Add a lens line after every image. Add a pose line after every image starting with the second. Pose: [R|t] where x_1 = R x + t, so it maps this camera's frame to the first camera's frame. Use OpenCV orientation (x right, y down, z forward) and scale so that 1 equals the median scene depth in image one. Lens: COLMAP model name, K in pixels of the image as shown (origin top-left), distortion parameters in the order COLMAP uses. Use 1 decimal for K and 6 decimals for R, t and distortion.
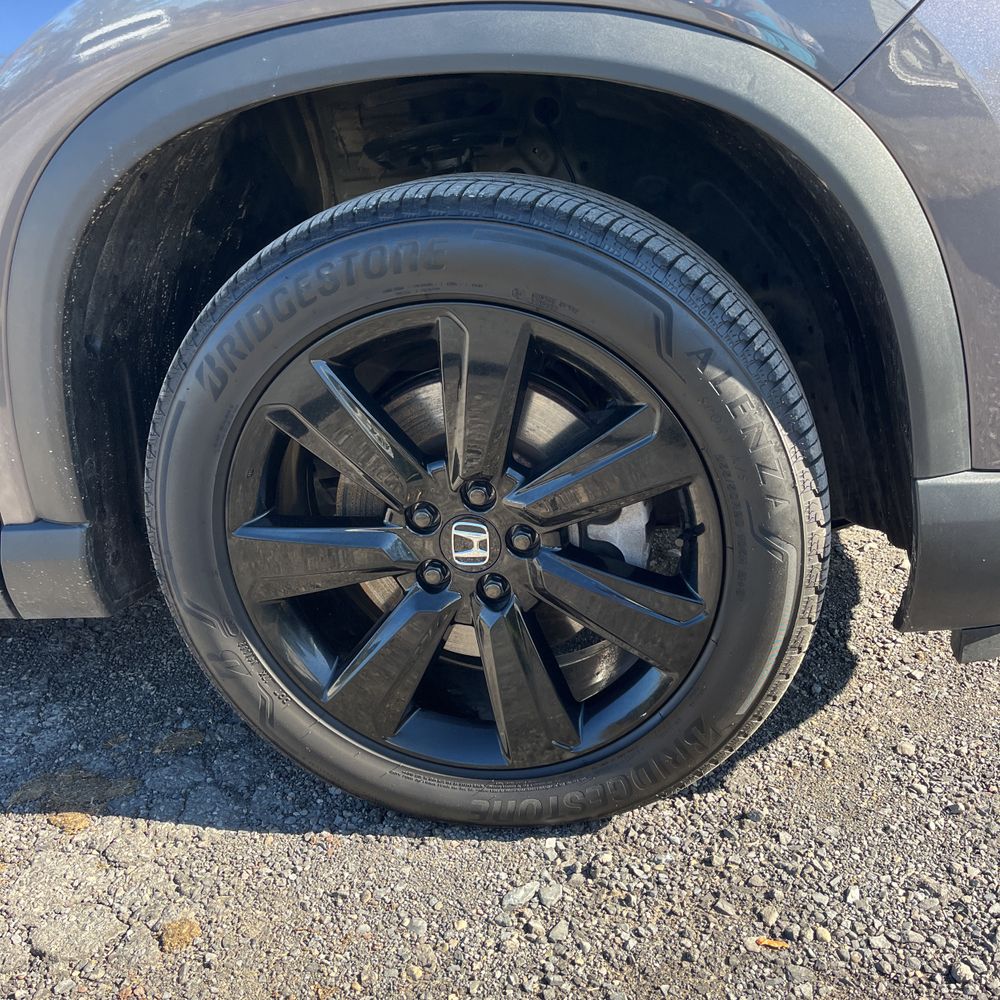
lens RADIAL K [[1003.5, 0, 500.0], [0, 1003.5, 500.0], [0, 0, 1]] dist [0.085930, -0.142044]
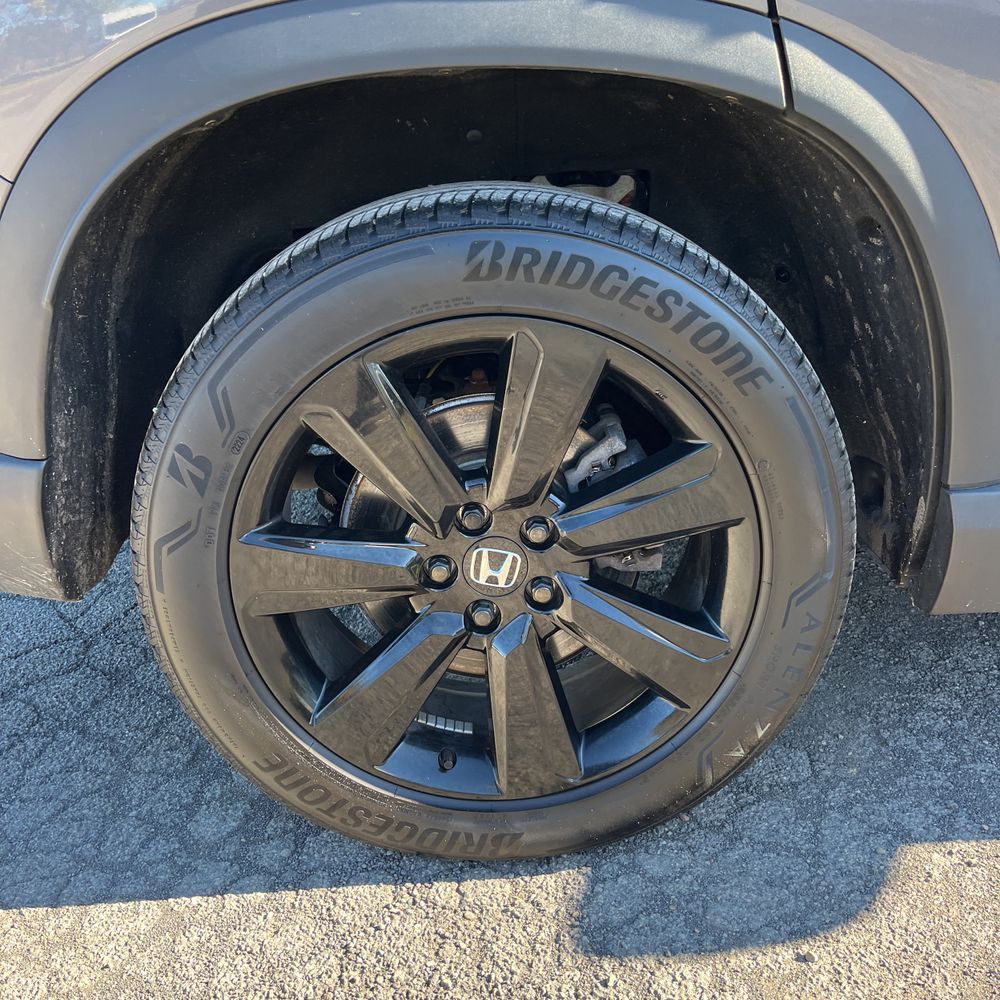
lens RADIAL K [[1008.9, 0, 497.4], [0, 1008.9, 507.6], [0, 0, 1]] dist [0.040002, -0.019209]
pose [[0.972866, -0.014058, 0.230944, -2.723530], [0.017358, 0.999774, -0.012266, 0.072853], [-0.230719, 0.015942, 0.972890, 0.582052]]
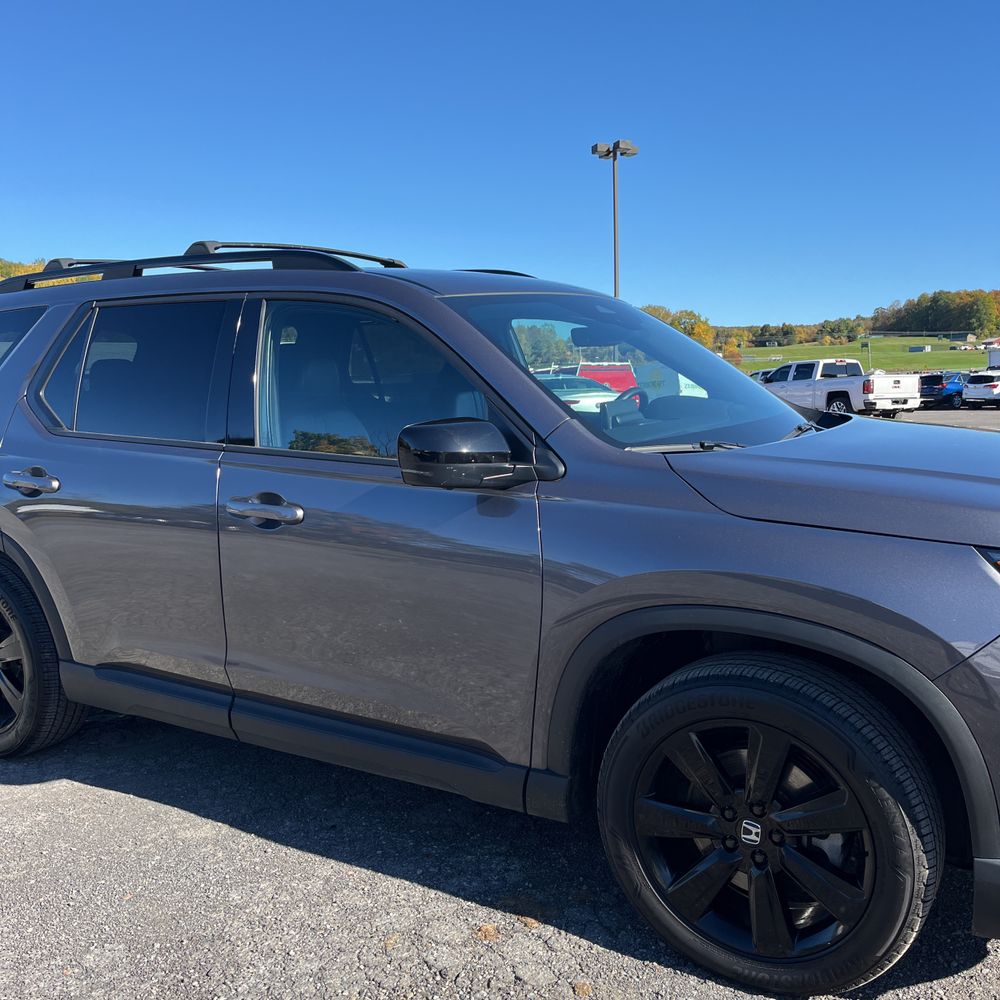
lens RADIAL K [[1008.9, 0, 497.4], [0, 1008.9, 507.6], [0, 0, 1]] dist [0.040002, -0.019209]
pose [[0.932098, 0.130846, -0.337746, 0.097782], [-0.191317, 0.969633, -0.152346, -0.178440], [0.307556, 0.206618, 0.928826, -1.176526]]
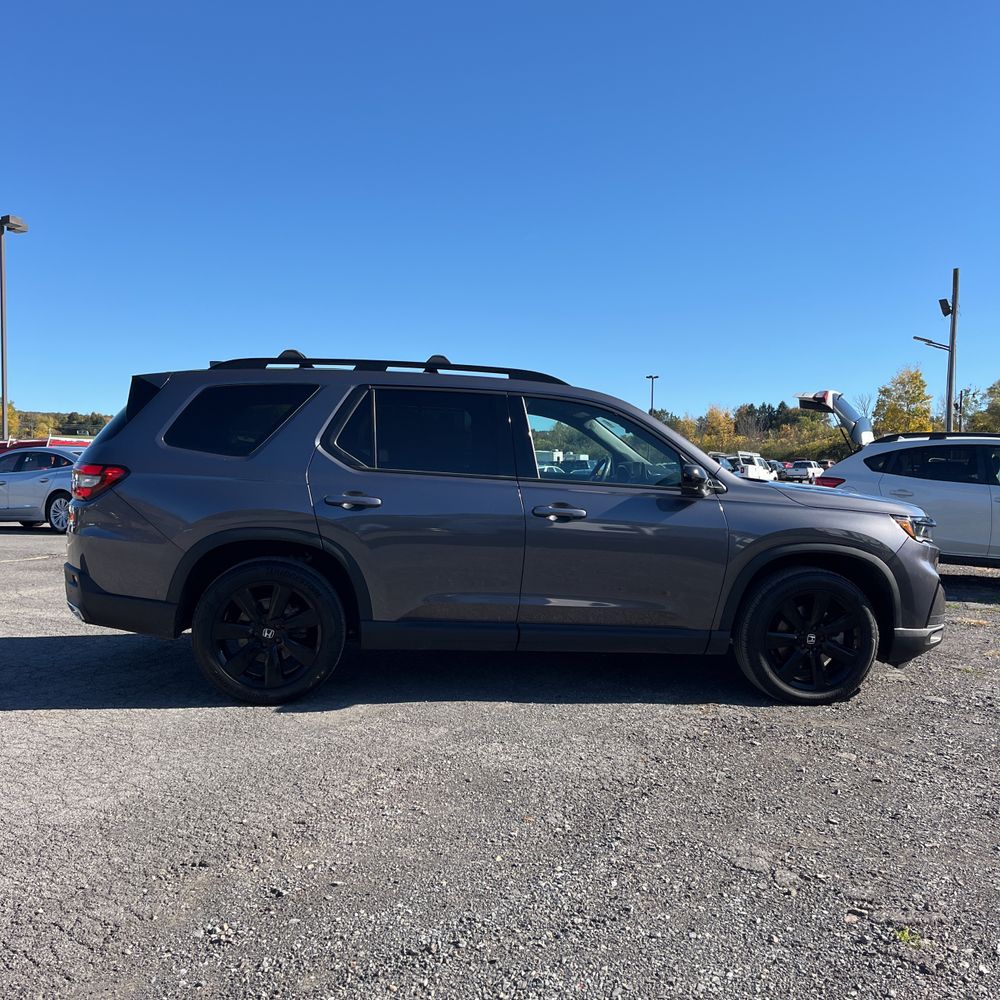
lens RADIAL K [[1003.5, 0, 500.0], [0, 1003.5, 500.0], [0, 0, 1]] dist [0.085930, -0.142044]
pose [[0.949464, 0.116005, 0.291651, -2.911200], [-0.018297, 0.948071, -0.317533, 0.970568], [-0.313341, 0.296150, 0.902282, -3.090557]]
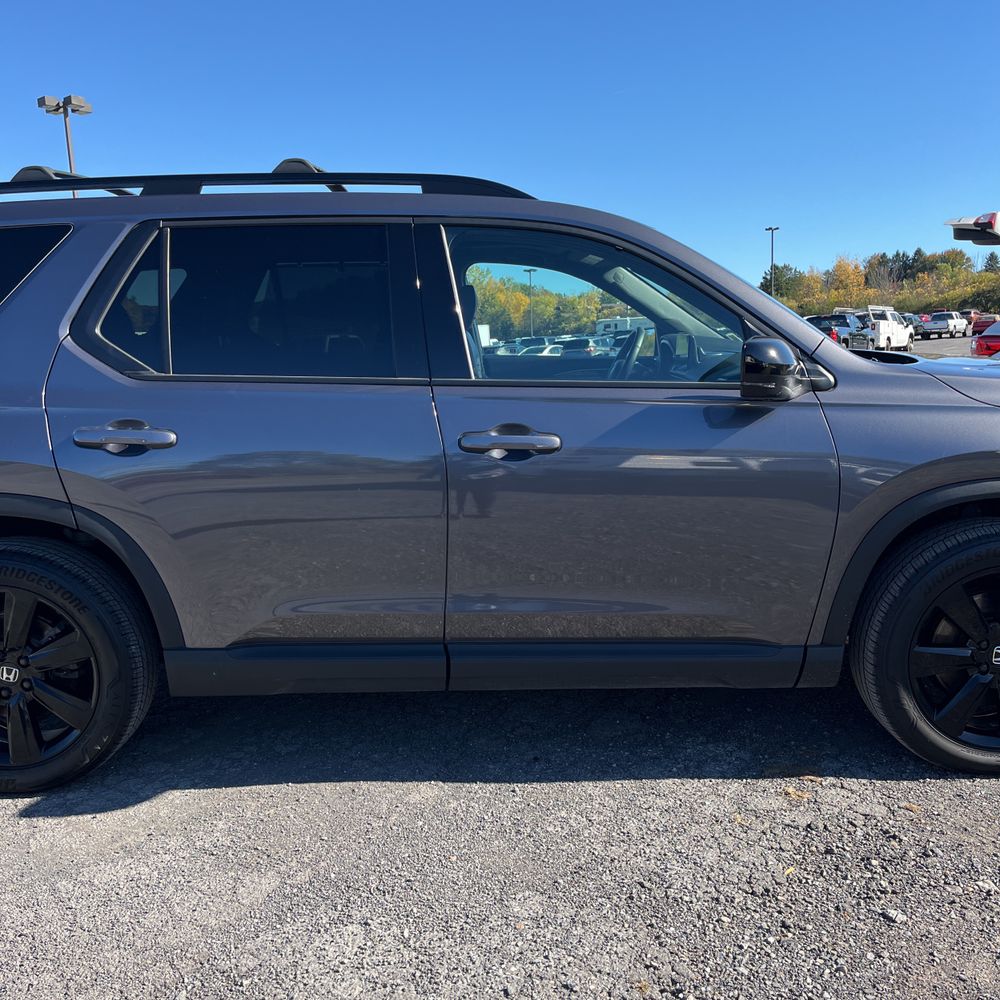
lens RADIAL K [[1012.2, 0, 494.1], [0, 1012.2, 504.9], [0, 0, 1]] dist [0.016632, 0.023874]
pose [[0.981662, 0.047061, 0.184728, -1.785426], [-0.011175, 0.981588, -0.190684, 0.175587], [-0.190301, 0.185123, 0.964114, -1.339929]]
